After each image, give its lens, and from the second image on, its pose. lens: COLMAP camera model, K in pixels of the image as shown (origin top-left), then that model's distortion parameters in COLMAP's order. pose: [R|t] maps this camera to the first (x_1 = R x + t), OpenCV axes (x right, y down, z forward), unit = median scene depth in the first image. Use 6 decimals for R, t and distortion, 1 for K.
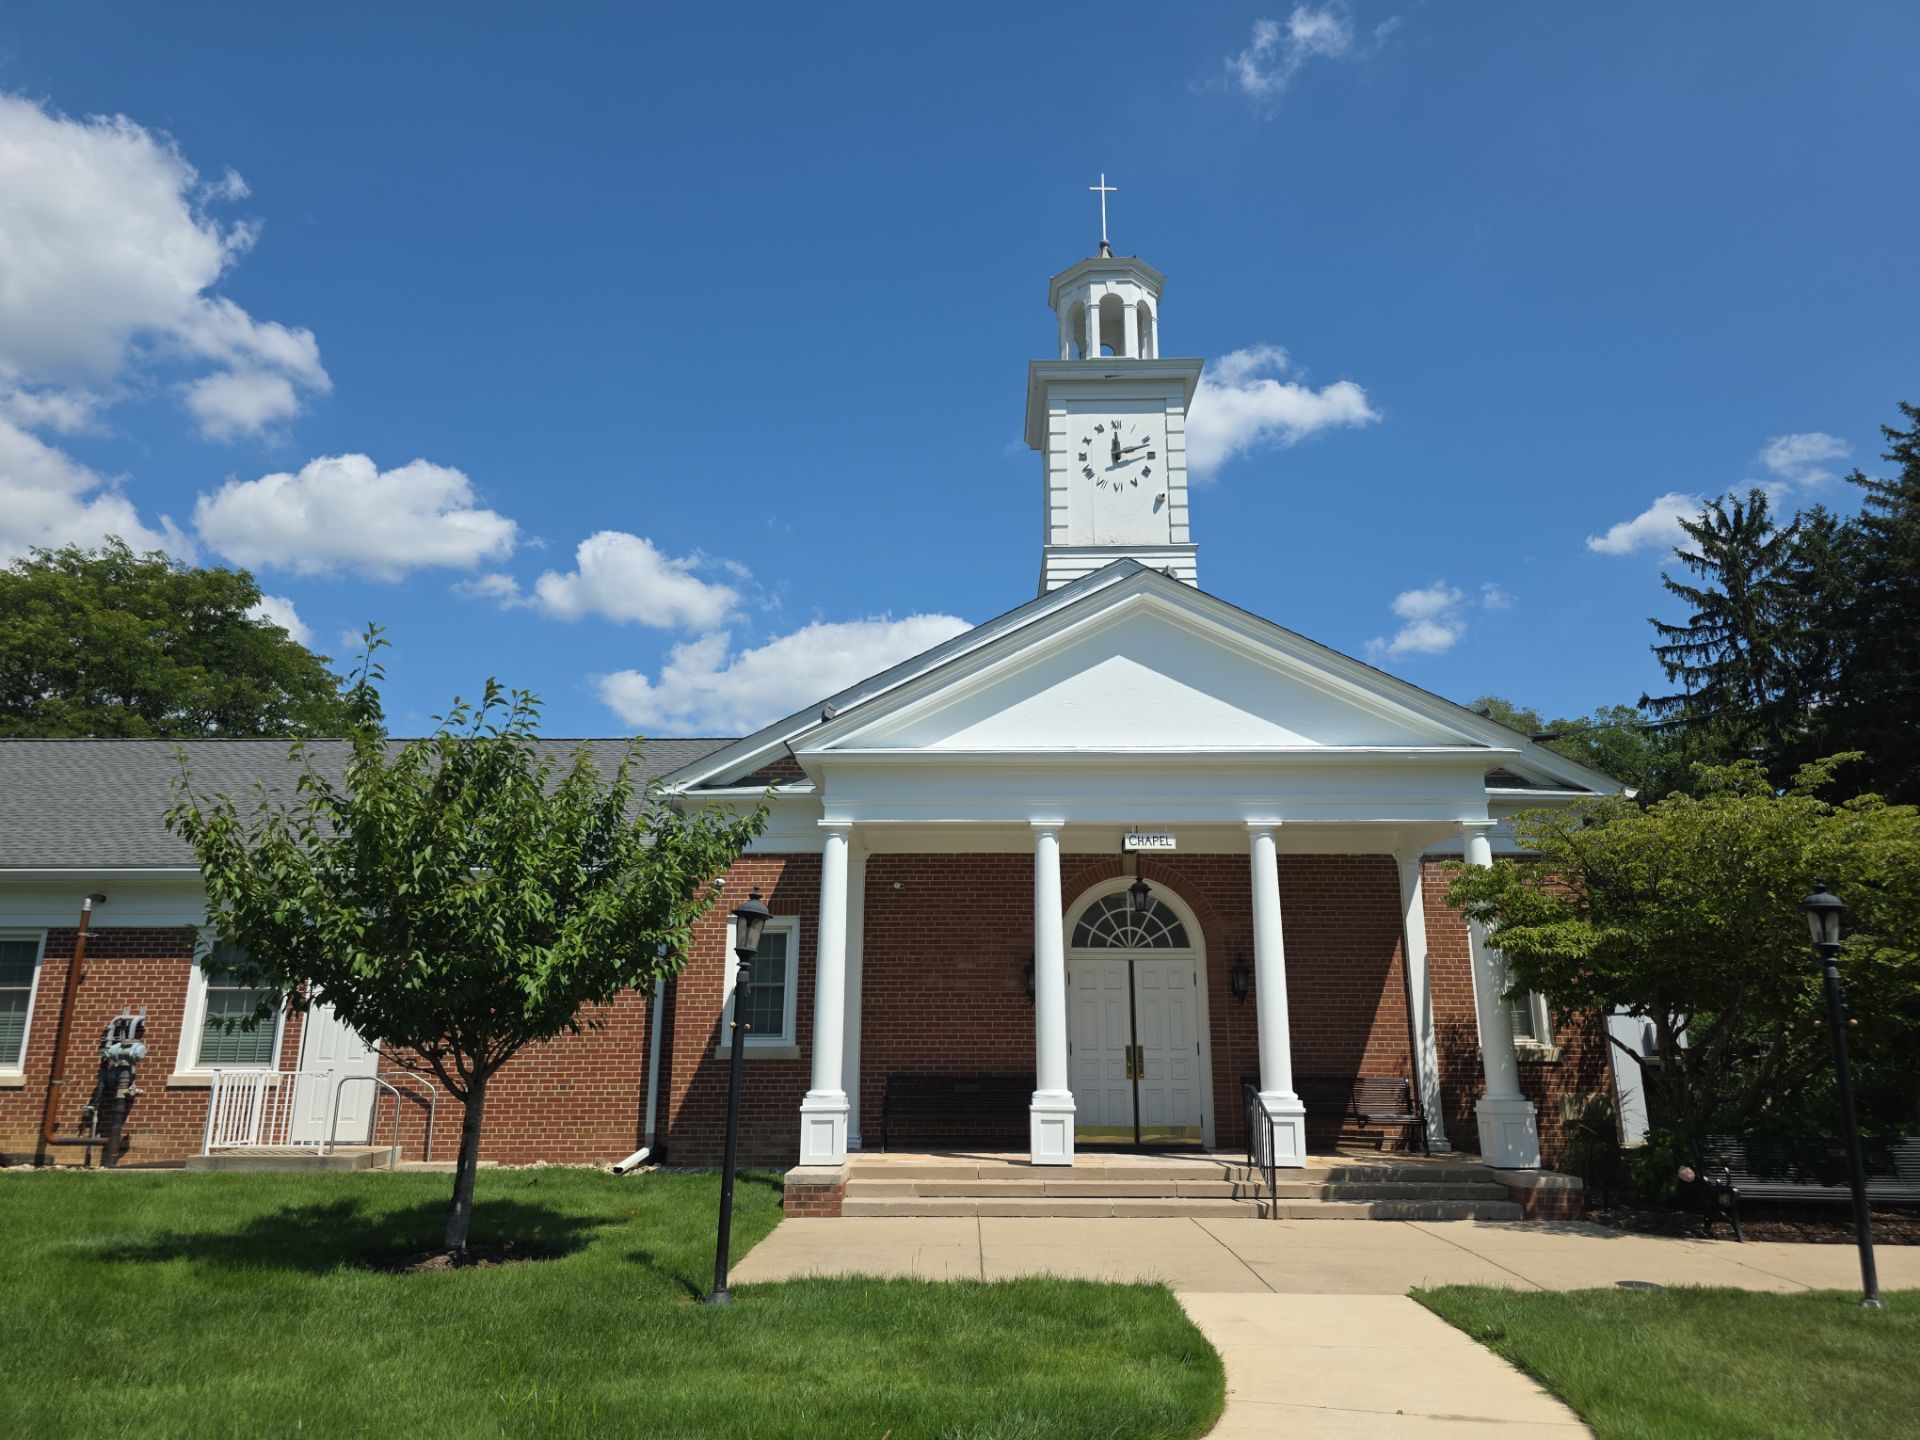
lens RADIAL K [[1296.7, 0, 960.0], [0, 1296.7, 720.0], [0, 0, 1]] dist [0.064781, -0.002384]
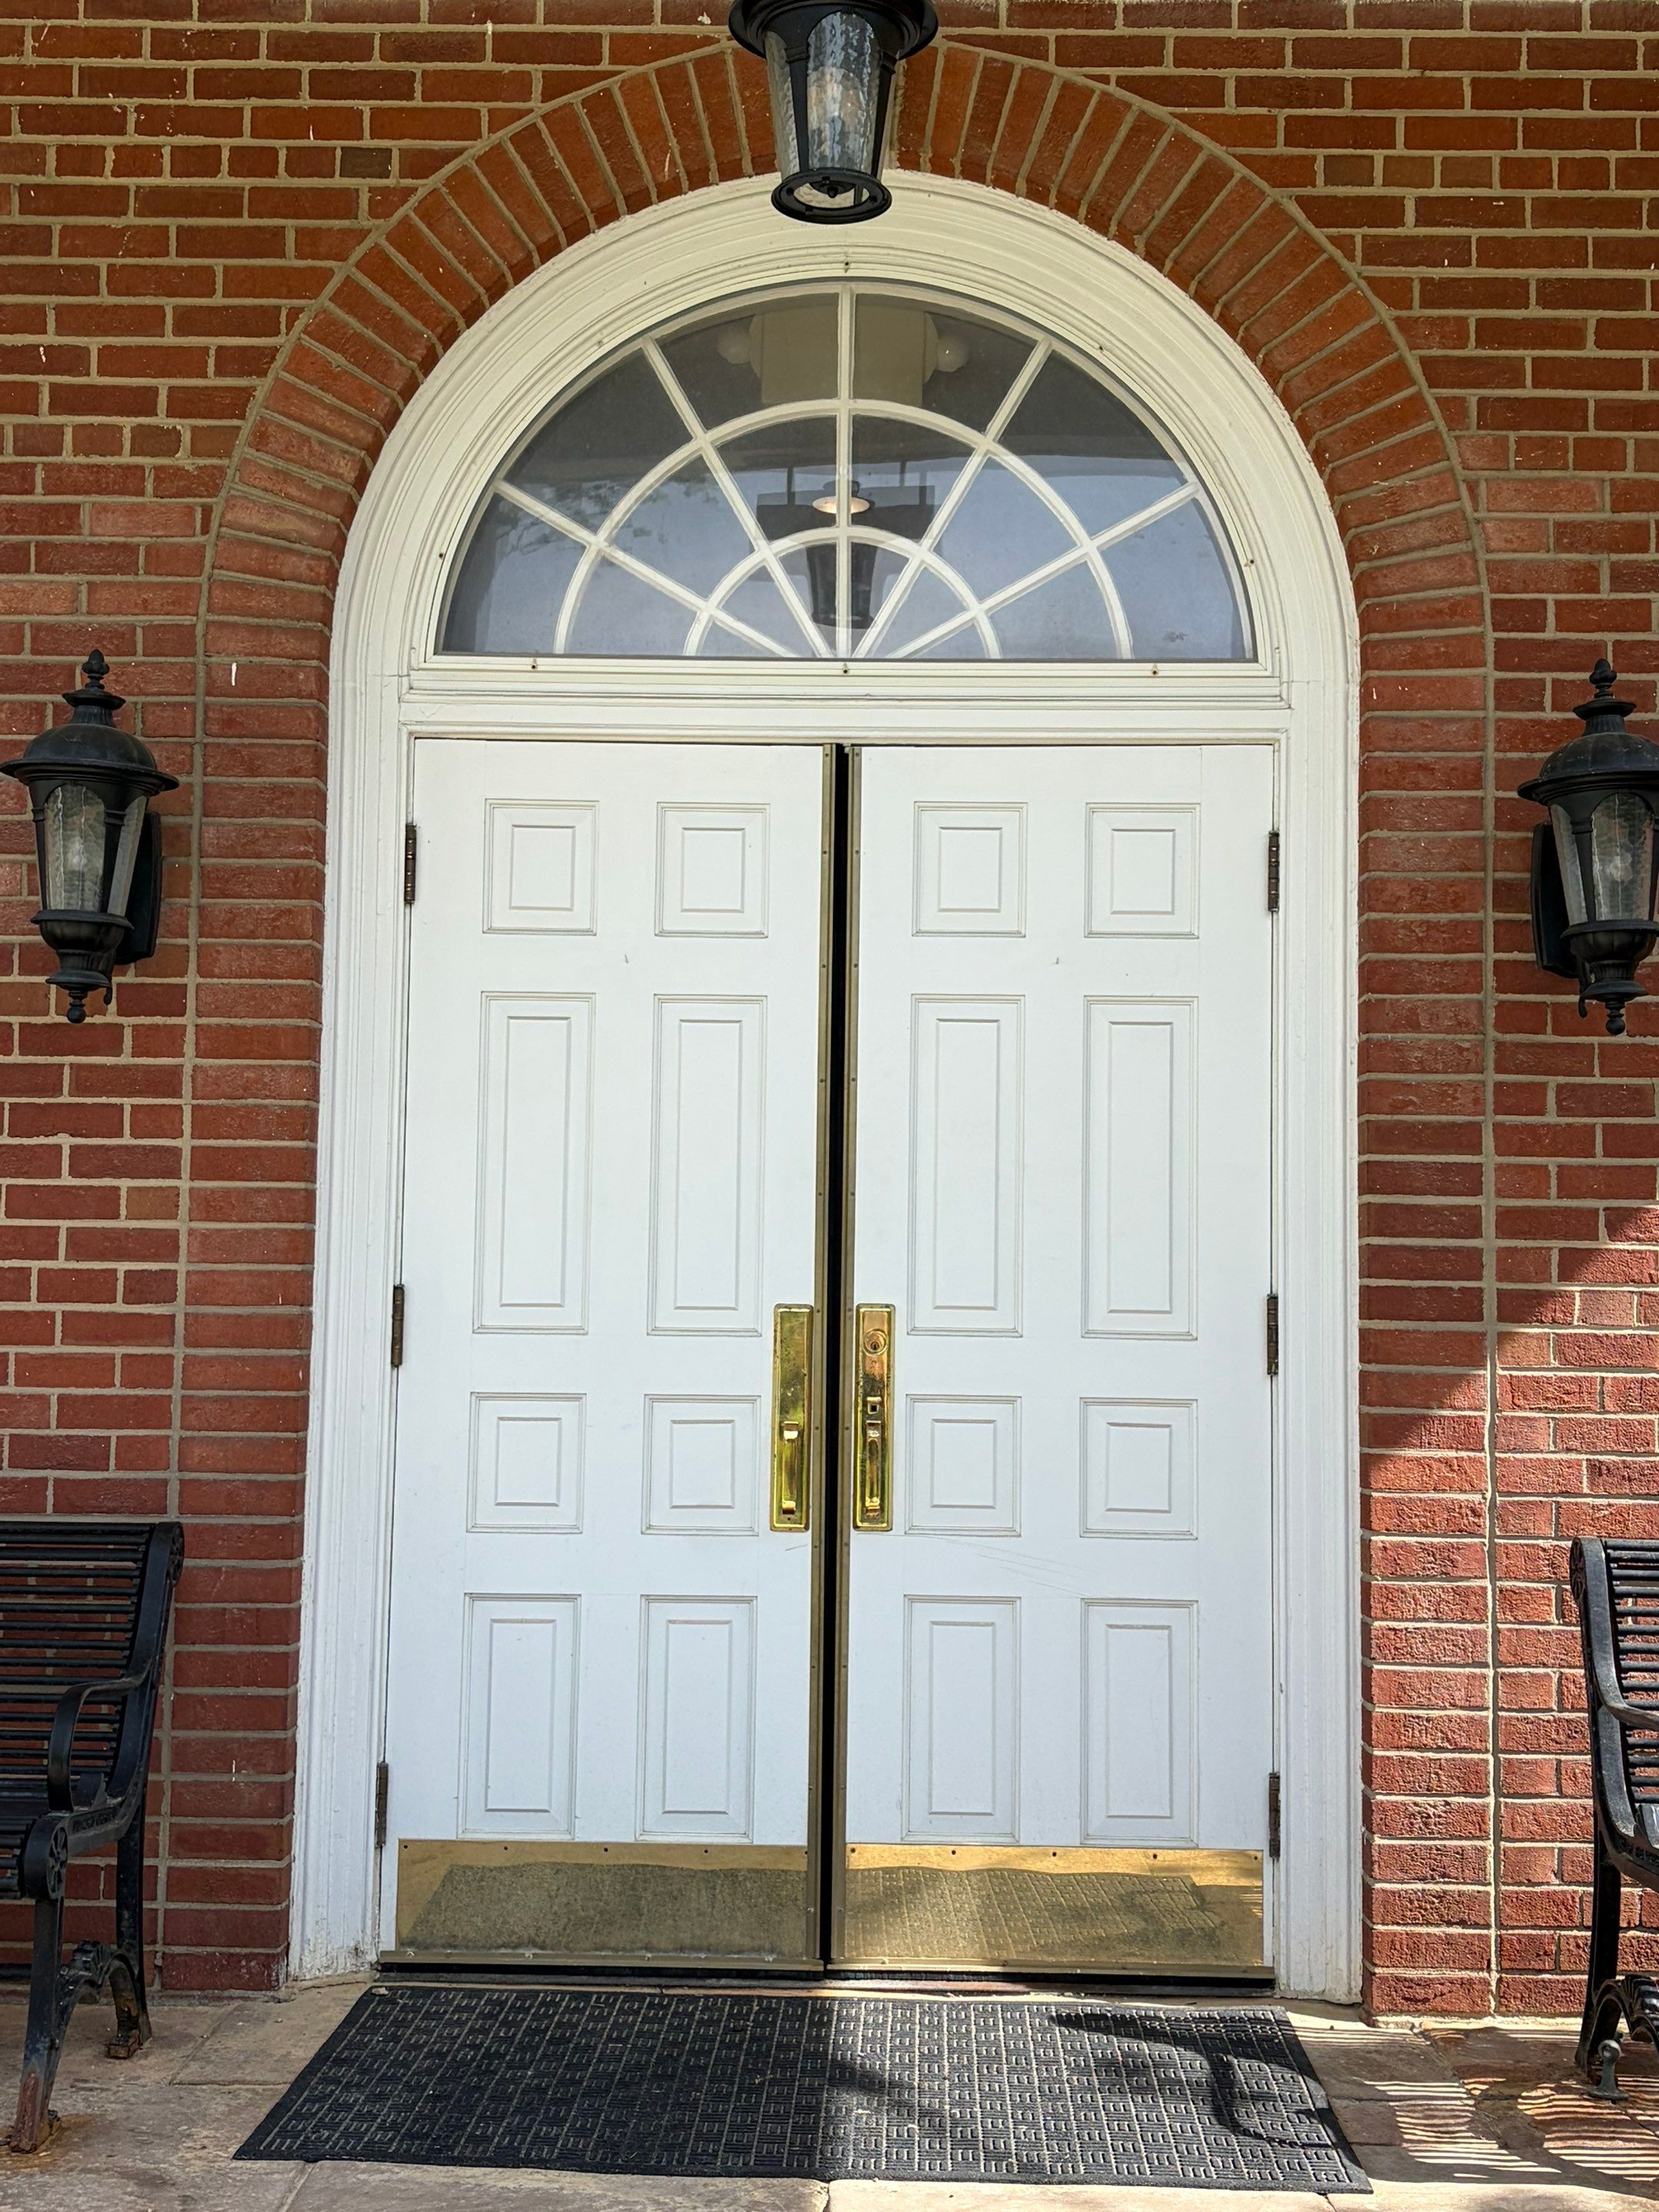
lens RADIAL K [[2307.2, 0, 829.5], [0, 2307.2, 1106.0], [0, 0, 1]] dist [0.018991, -0.011585]
pose [[0.999870, 0.013950, -0.008108, 0.132457], [-0.012167, 0.981902, 0.188997, 0.175234], [0.010598, -0.188873, 0.981944, 0.735937]]
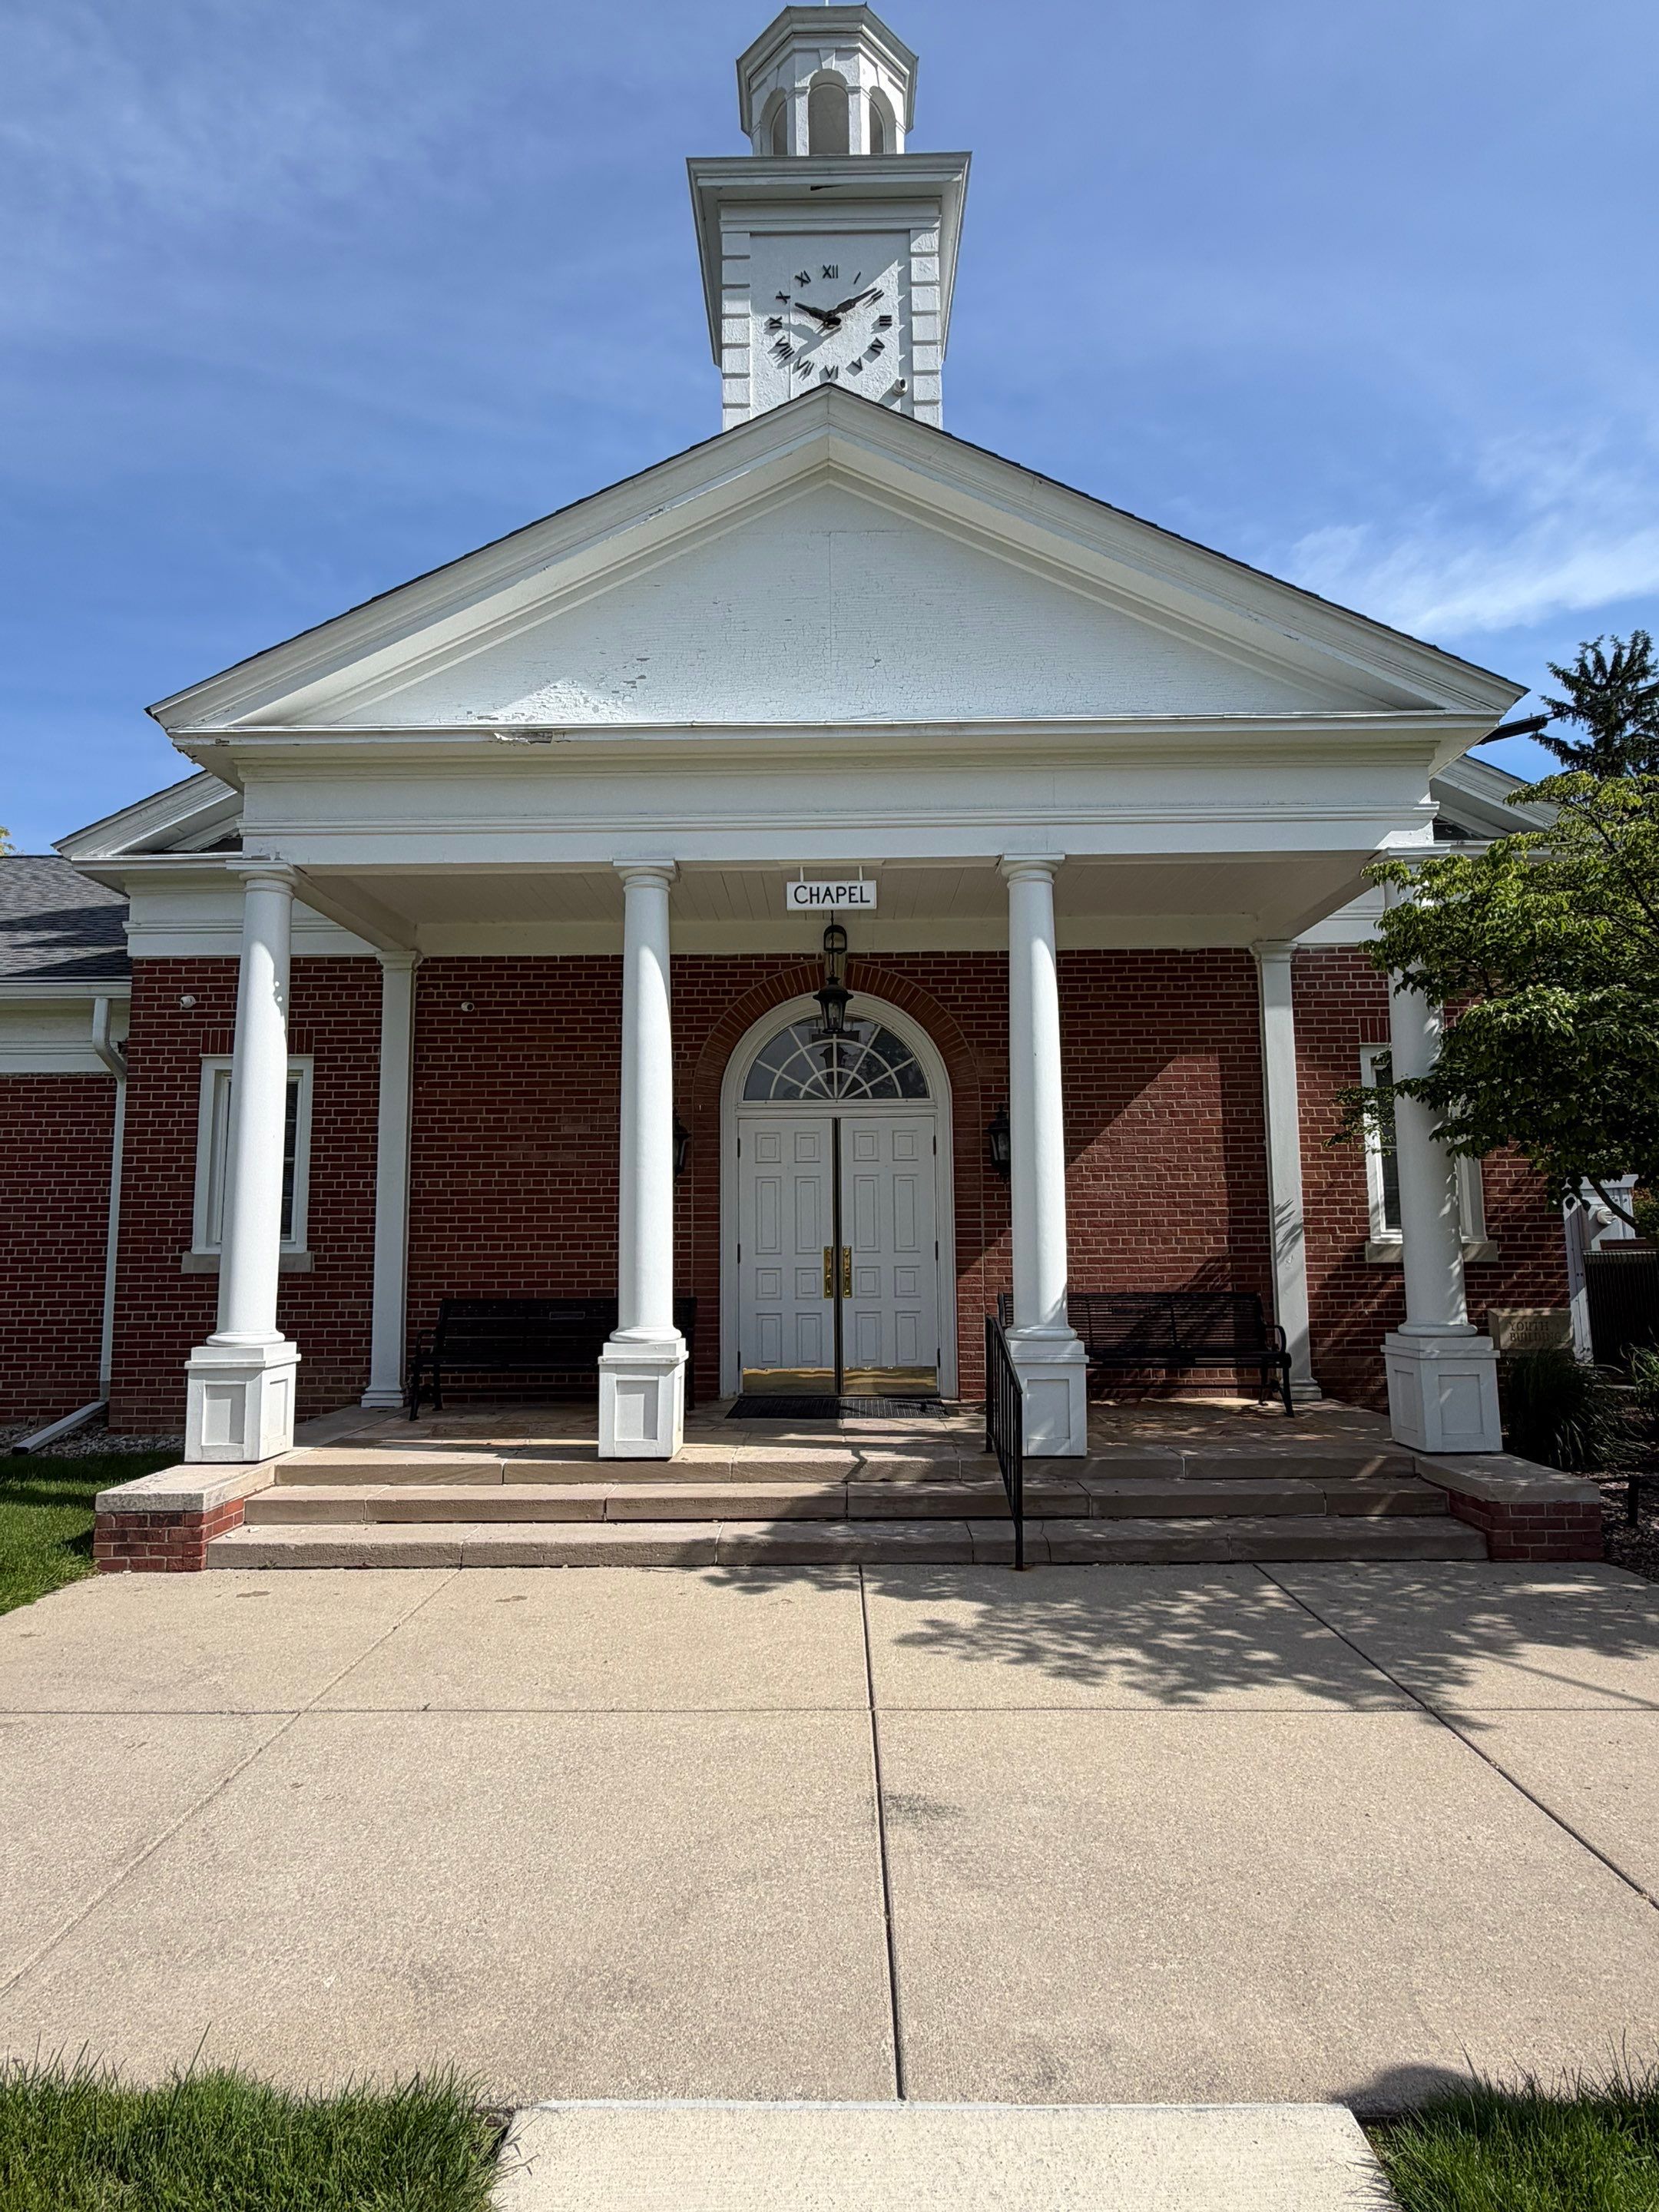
lens RADIAL K [[1211.6, 0, 829.5], [0, 1211.6, 1106.0], [0, 0, 1]] dist [0.002316, 0.000998]
pose [[0.999959, -0.008946, 0.001541, 0.127030], [0.008648, 0.990385, 0.138067, 0.095966], [-0.002761, -0.138048, 0.990422, 0.408133]]
